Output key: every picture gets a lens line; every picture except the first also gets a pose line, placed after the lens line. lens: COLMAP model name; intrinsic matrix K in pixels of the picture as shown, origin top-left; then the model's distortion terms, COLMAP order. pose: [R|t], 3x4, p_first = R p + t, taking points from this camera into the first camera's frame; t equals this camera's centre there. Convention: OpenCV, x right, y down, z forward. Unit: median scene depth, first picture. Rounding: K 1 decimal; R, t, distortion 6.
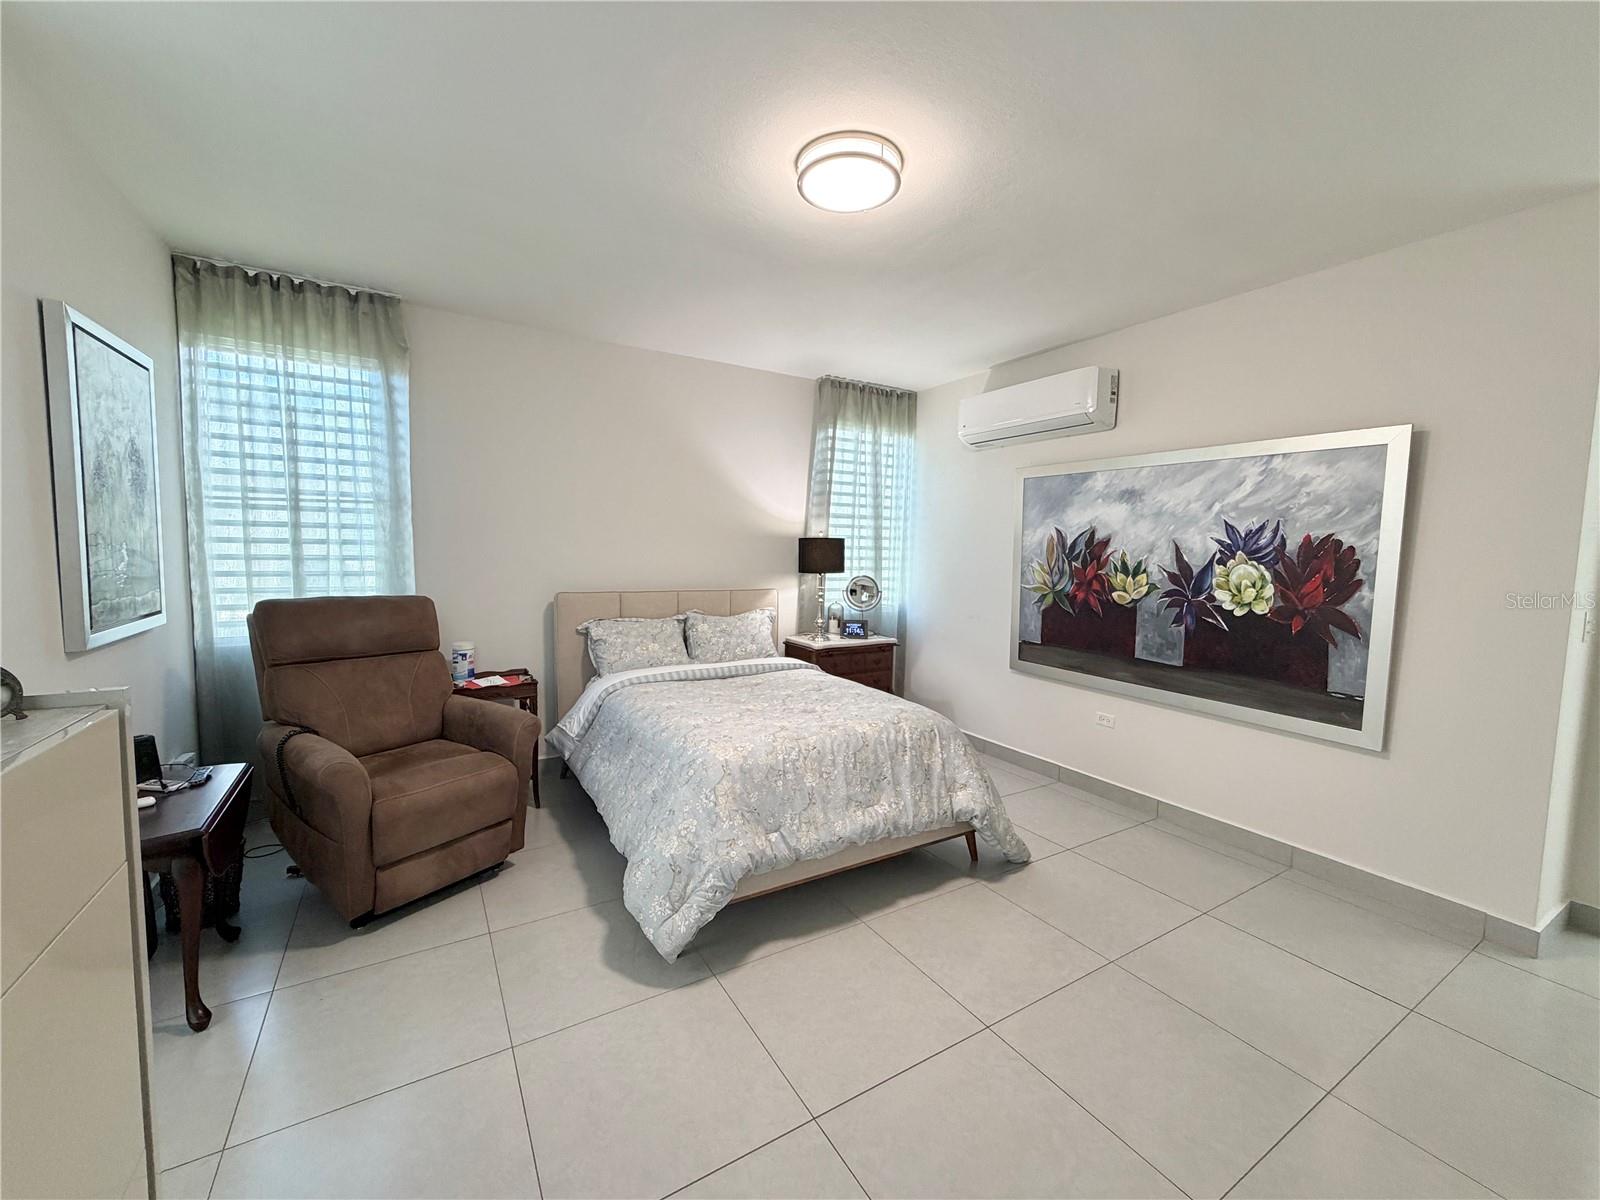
lens RADIAL K [[646.3, 0, 791.7], [0, 646.3, 599.8], [0, 0, 1]] dist [0.001696, 0.000081]
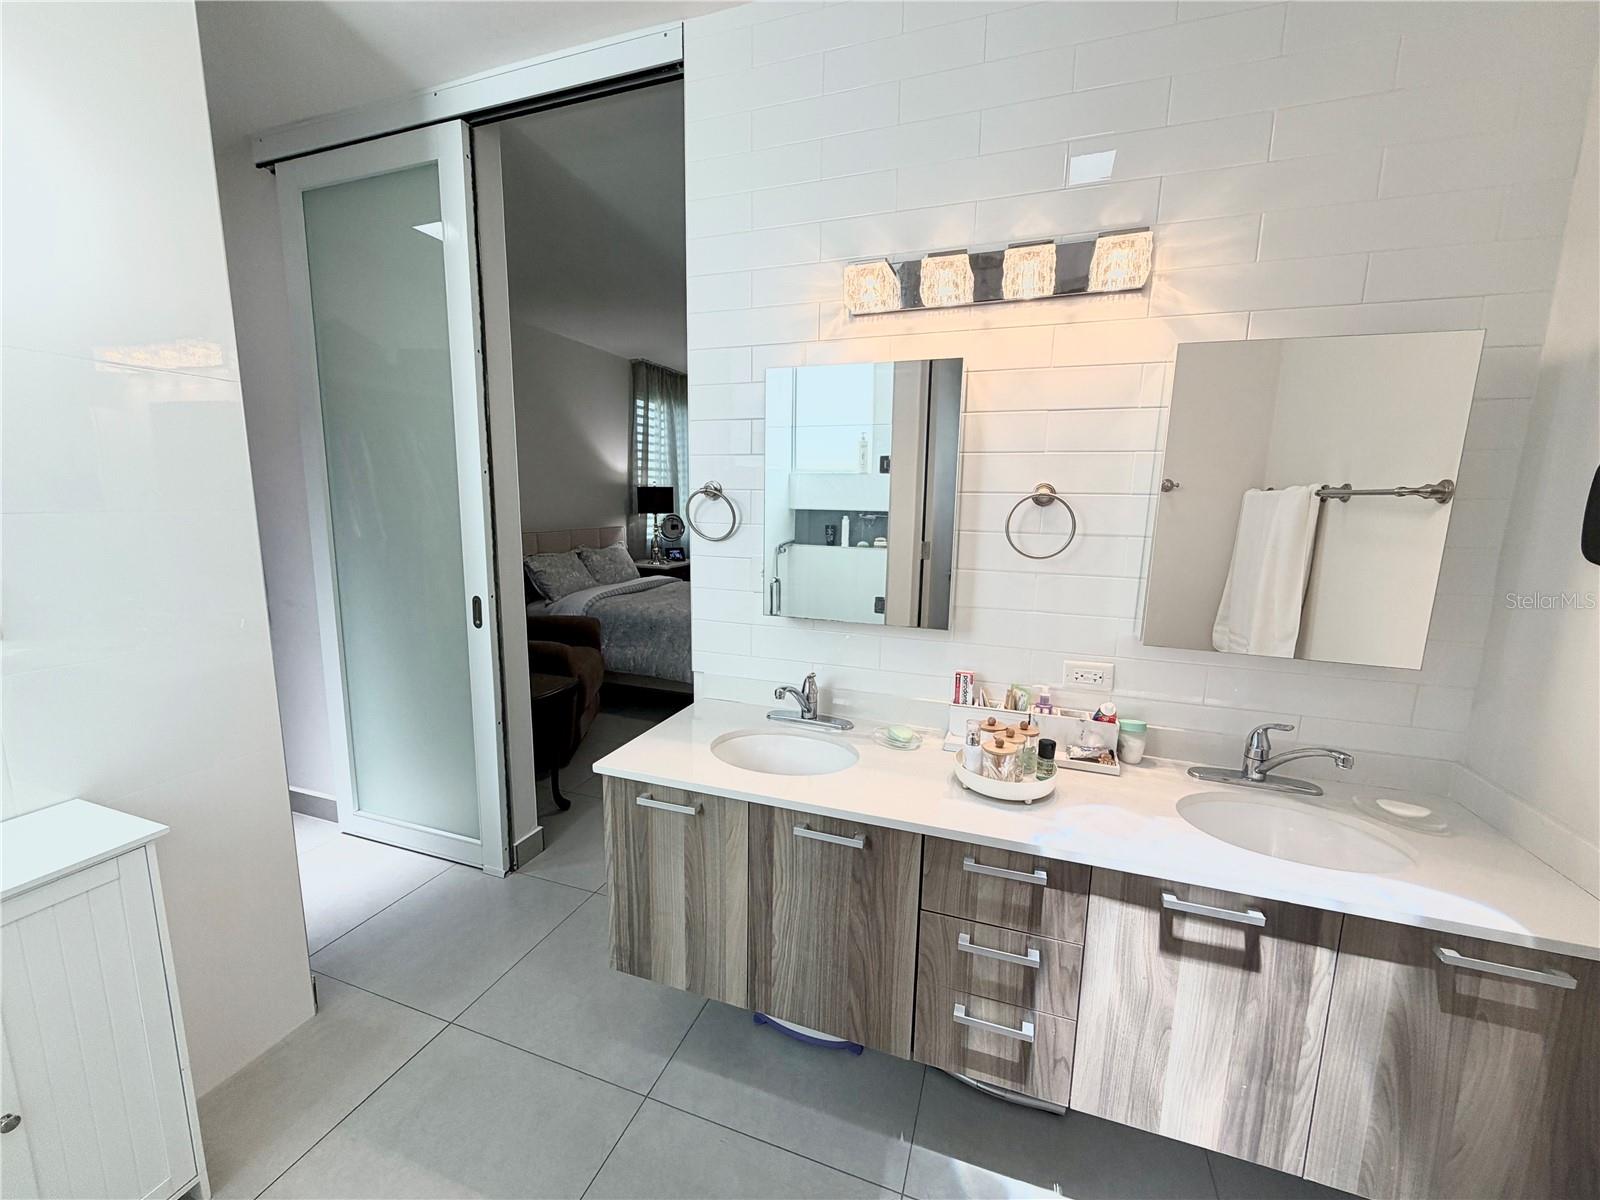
lens RADIAL K [[646.3, 0, 791.7], [0, 646.3, 599.8], [0, 0, 1]] dist [0.001696, 0.000081]
pose [[0.775066, -0.105426, 0.623023, -0.644918], [0.049805, 0.993108, 0.106091, 0.008468], [-0.629914, -0.051198, 0.774975, -0.237916]]
